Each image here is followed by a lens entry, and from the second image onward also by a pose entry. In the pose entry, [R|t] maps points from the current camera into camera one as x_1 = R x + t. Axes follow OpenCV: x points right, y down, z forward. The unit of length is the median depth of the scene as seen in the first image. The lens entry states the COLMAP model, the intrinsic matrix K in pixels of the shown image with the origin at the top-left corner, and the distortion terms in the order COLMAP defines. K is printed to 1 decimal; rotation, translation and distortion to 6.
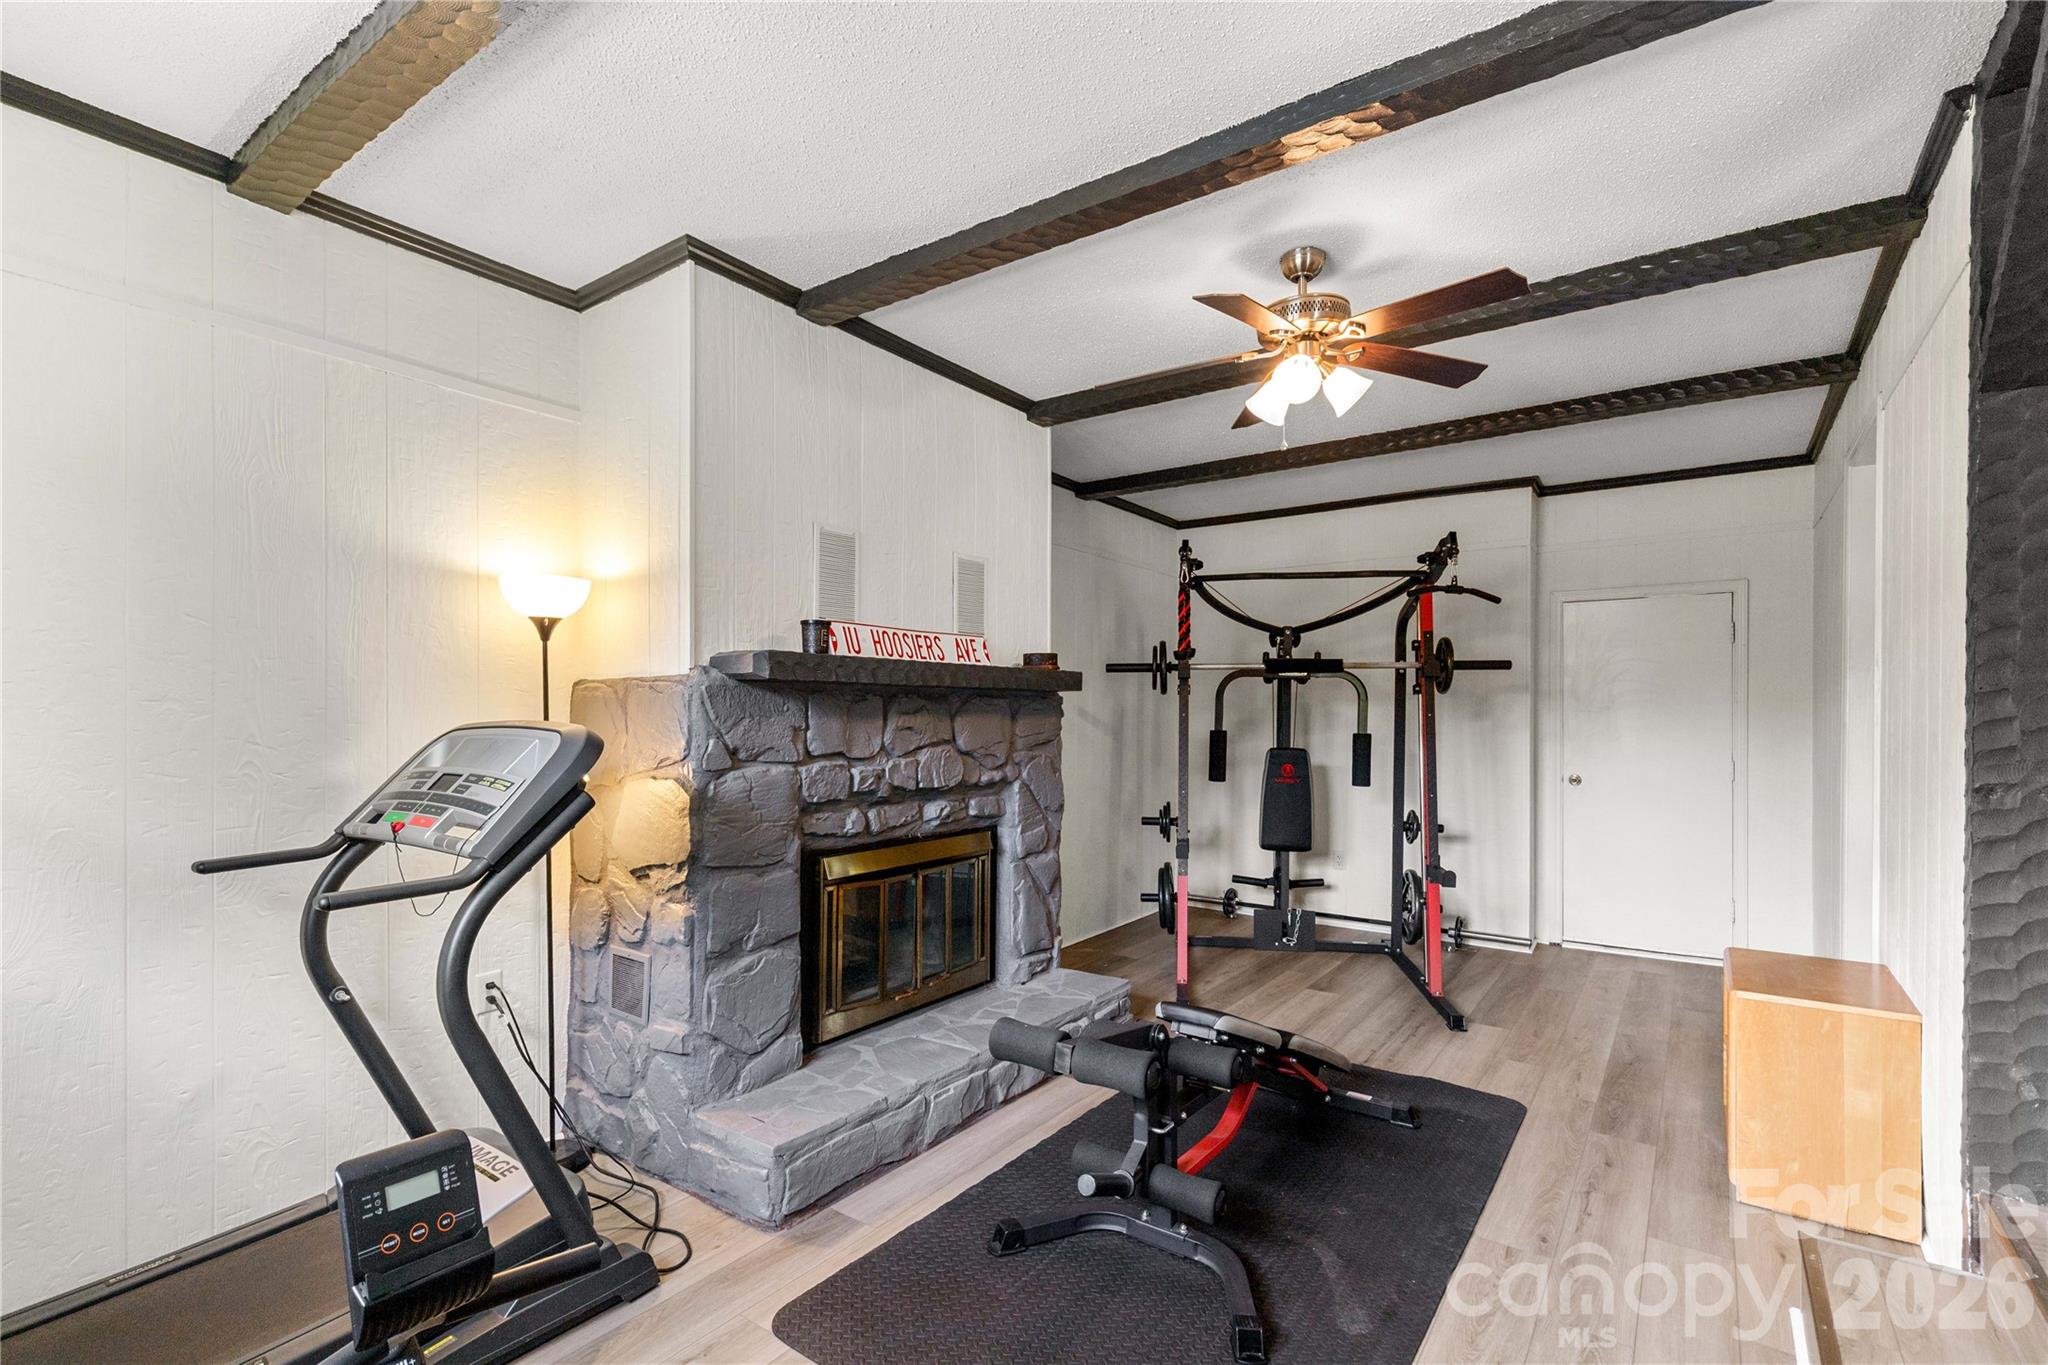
lens RADIAL K [[944.9, 0, 1020.1], [0, 944.9, 711.6], [0, 0, 1]] dist [0.001085, 0.000269]
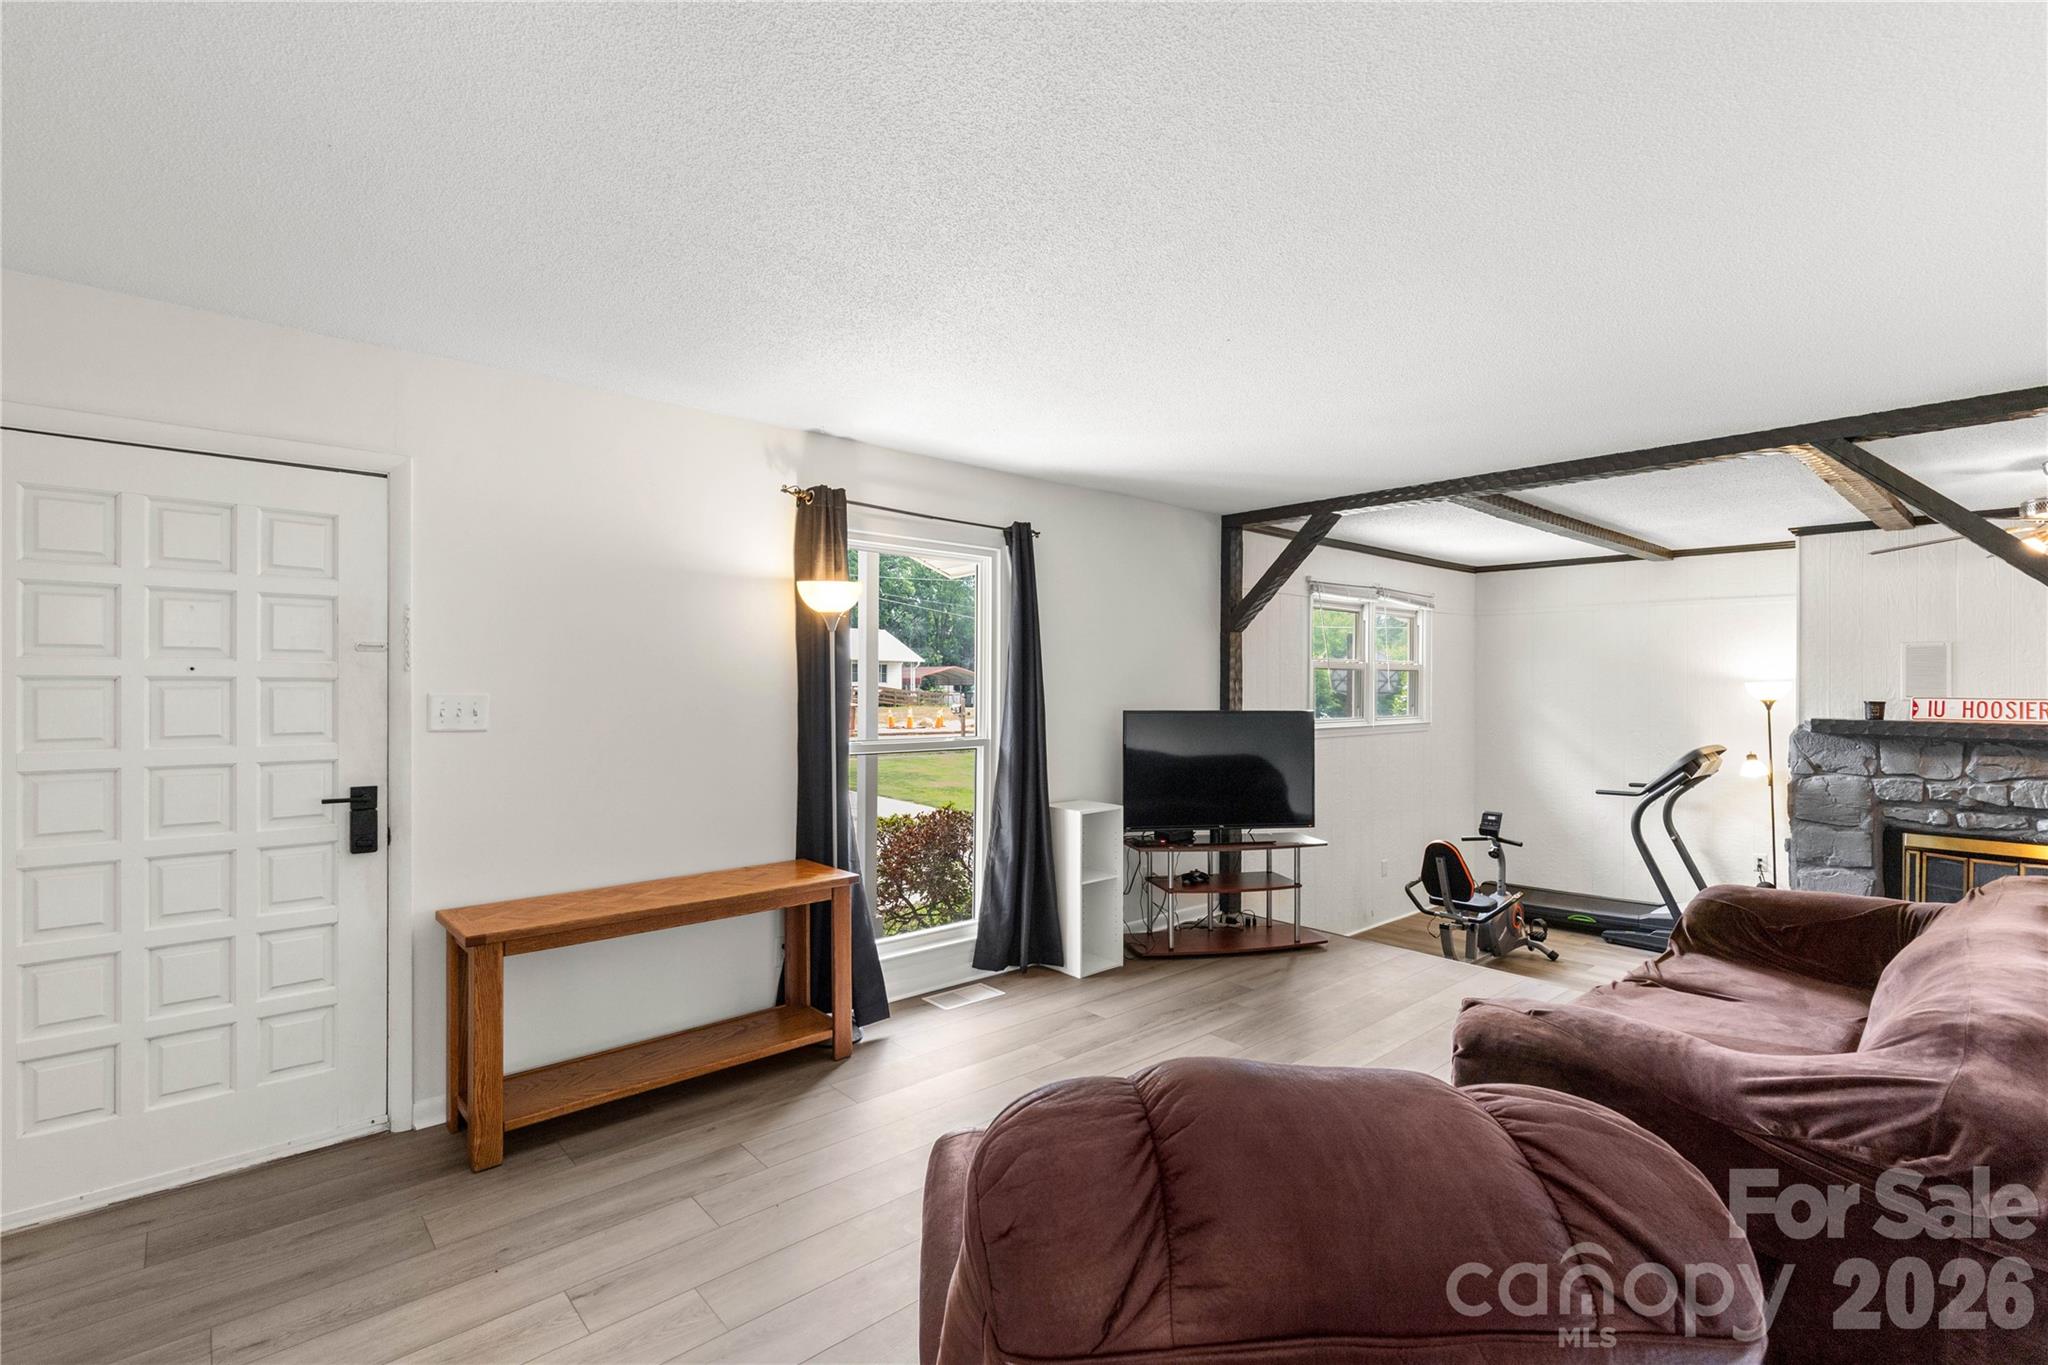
lens RADIAL K [[927.2, 0, 1017.3], [0, 927.2, 680.7], [0, 0, 1]] dist [0.002225, 0.000658]
pose [[-0.216164, -0.005945, -0.976339, 1.895955], [-0.000854, 0.999982, -0.005900, -0.121495], [0.976357, -0.000441, -0.216165, -0.250438]]
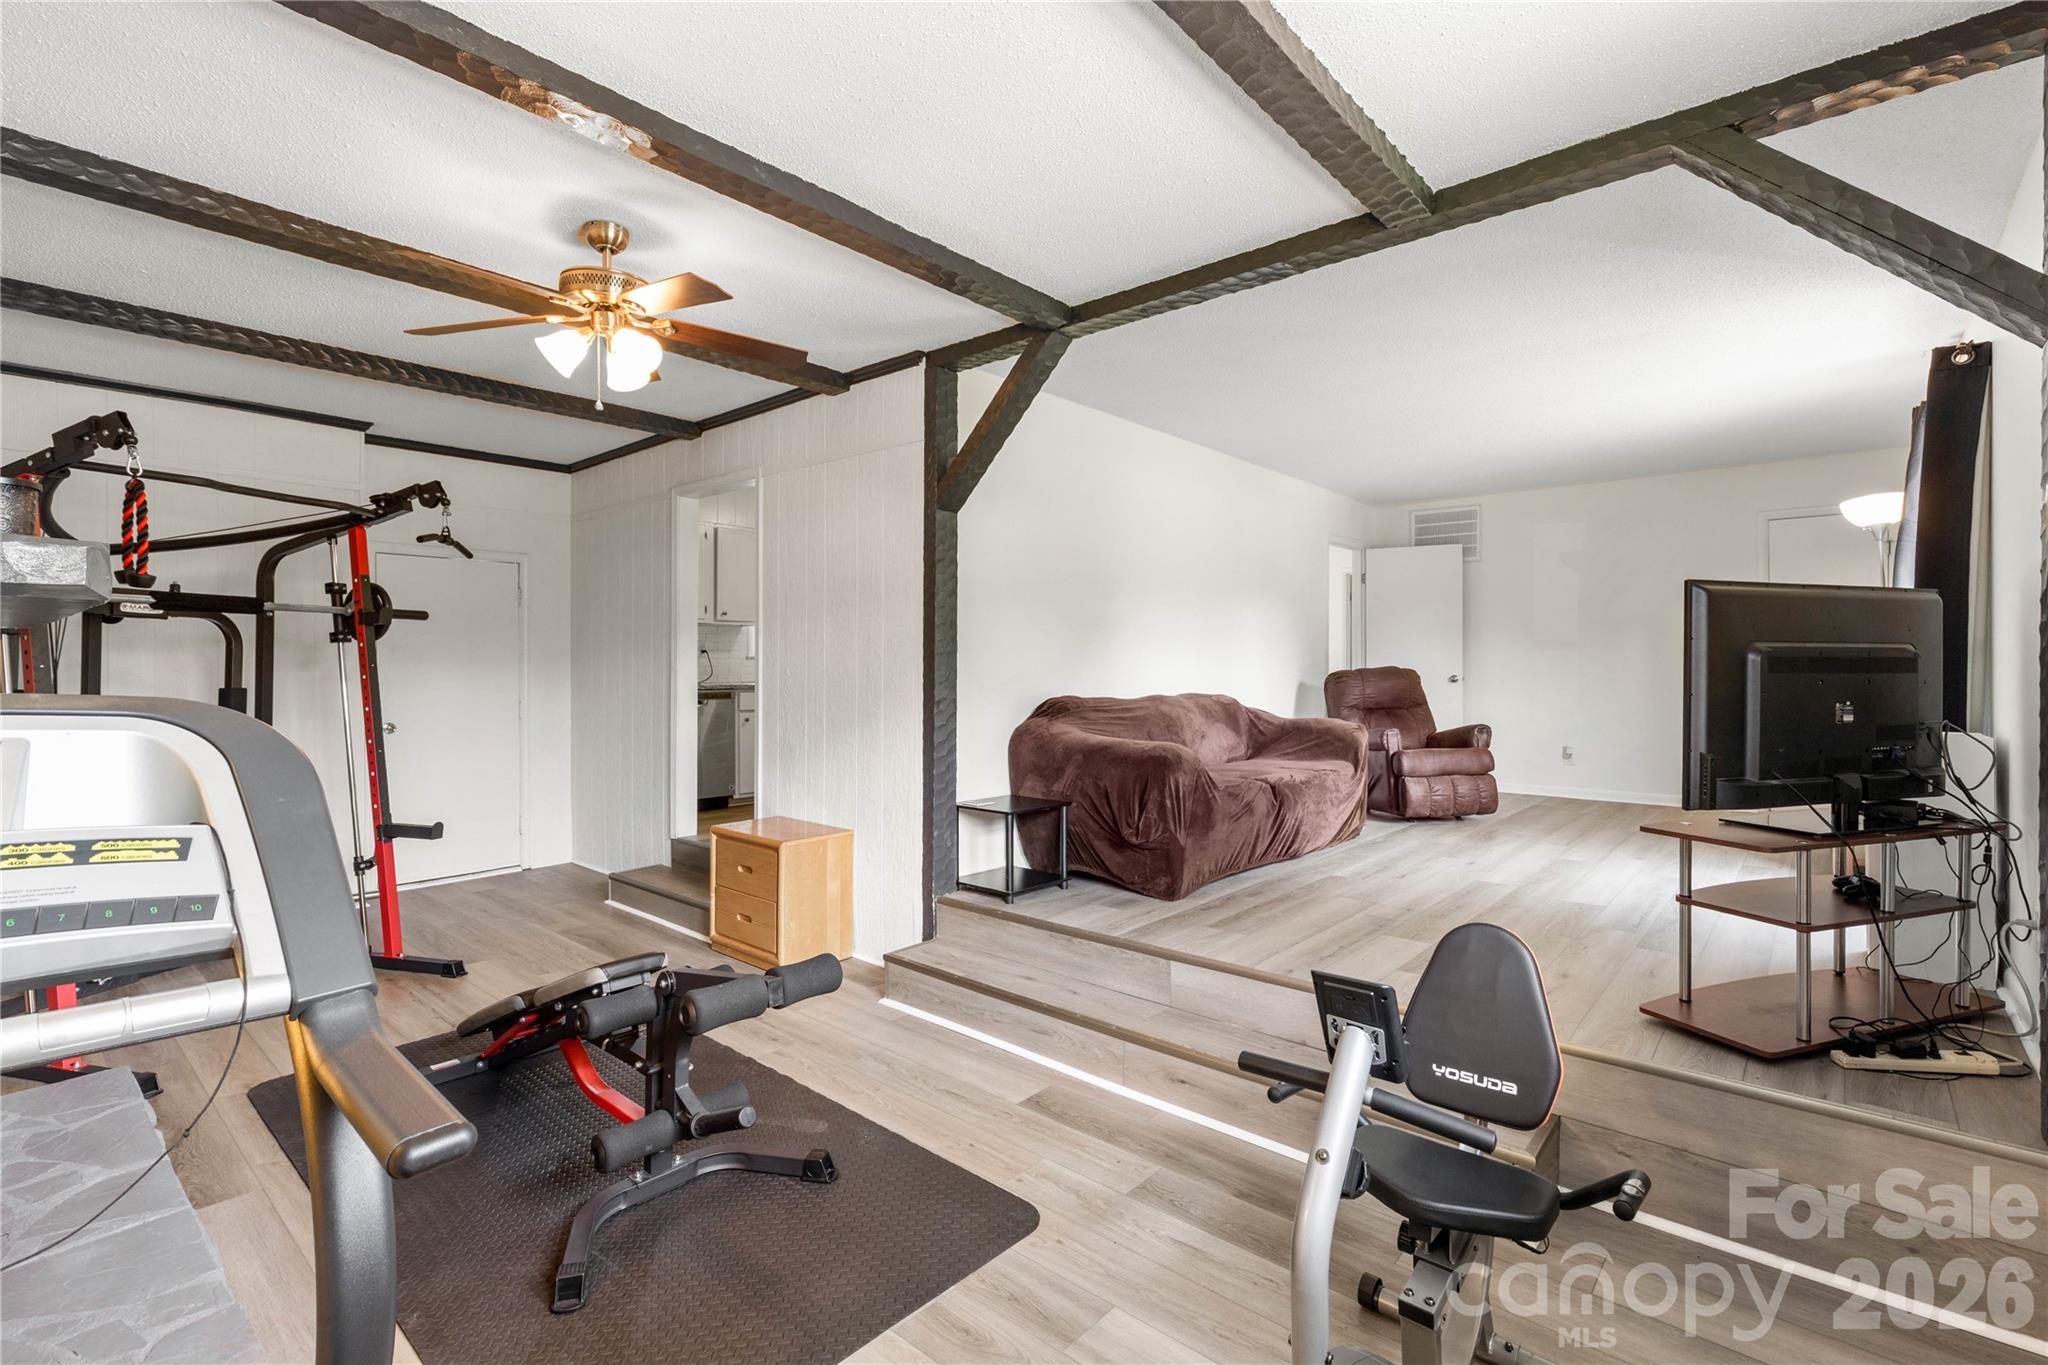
lens RADIAL K [[915.7, 0, 1031.6], [0, 915.7, 668.3], [0, 0, 1]] dist [0.001304, -0.000104]
pose [[0.090506, -0.007047, 0.995871, -0.592249], [-0.006160, 0.999952, 0.007636, -0.006187], [-0.995877, -0.006825, 0.090458, 0.384320]]
